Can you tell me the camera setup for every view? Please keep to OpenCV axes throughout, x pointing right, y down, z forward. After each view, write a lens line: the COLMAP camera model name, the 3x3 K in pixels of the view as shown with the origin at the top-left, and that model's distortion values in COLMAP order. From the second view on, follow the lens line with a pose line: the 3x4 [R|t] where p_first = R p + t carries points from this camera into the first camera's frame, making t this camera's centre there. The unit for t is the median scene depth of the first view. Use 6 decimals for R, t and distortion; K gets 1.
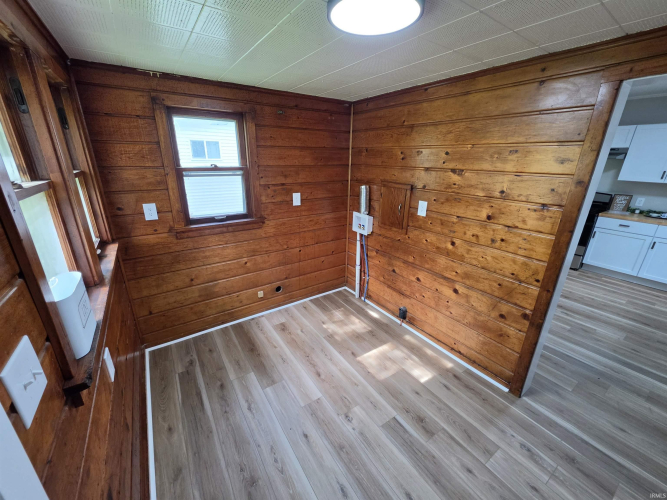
lens RADIAL K [[269.2, 0, 333.6], [0, 269.2, 248.9], [0, 0, 1]] dist [-0.000676, -0.000031]
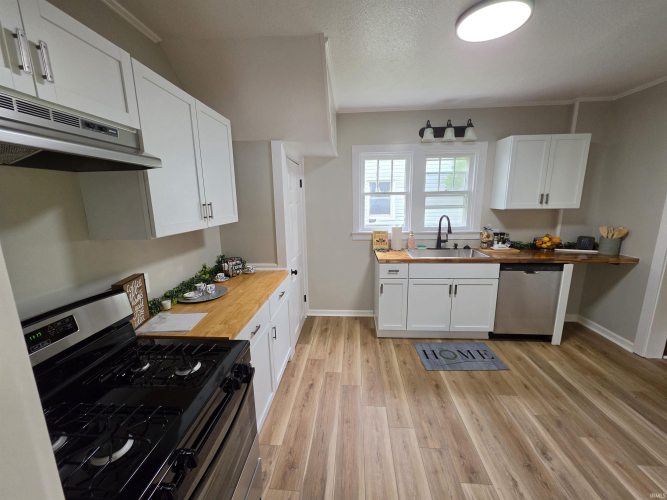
lens RADIAL K [[269.2, 0, 333.6], [0, 269.2, 248.9], [0, 0, 1]] dist [-0.000676, -0.000031]
pose [[-0.785336, -0.124773, 0.606365, 1.099696], [0.200574, 0.875362, 0.439899, -0.522123], [-0.585676, 0.467090, -0.662427, 1.687530]]
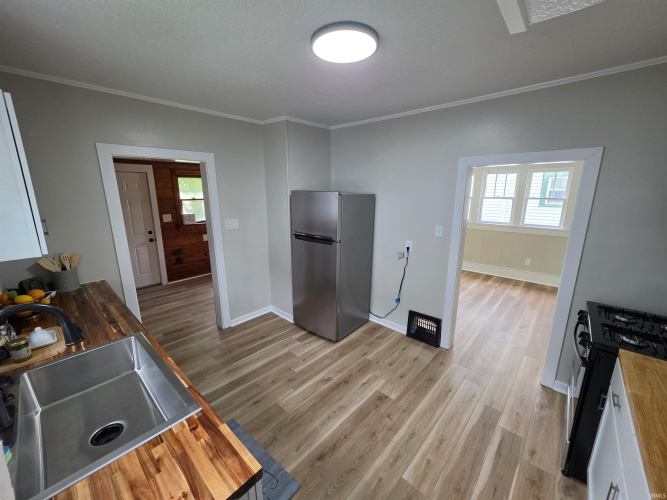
lens RADIAL K [[265.6, 0, 333.5], [0, 265.6, 250.0], [0, 0, 1]] dist [0.000826, -0.000050]
pose [[0.235795, 0.193441, -0.952356, 1.861601], [-0.310689, 0.943562, 0.114732, -0.273133], [0.920800, 0.268833, 0.282587, 0.817721]]
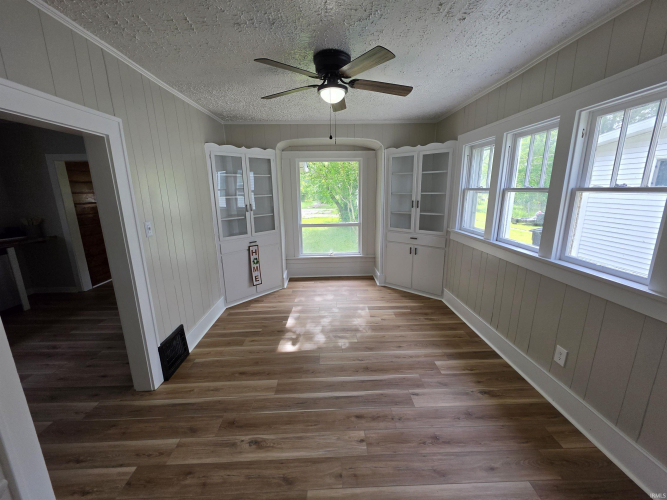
lens RADIAL K [[269.2, 0, 333.6], [0, 269.2, 248.9], [0, 0, 1]] dist [-0.000676, -0.000031]
pose [[-0.533558, 0.180098, -0.826366, 1.261080], [-0.271793, 0.888728, 0.369177, -0.790468], [0.800902, 0.421577, -0.425238, 2.407257]]
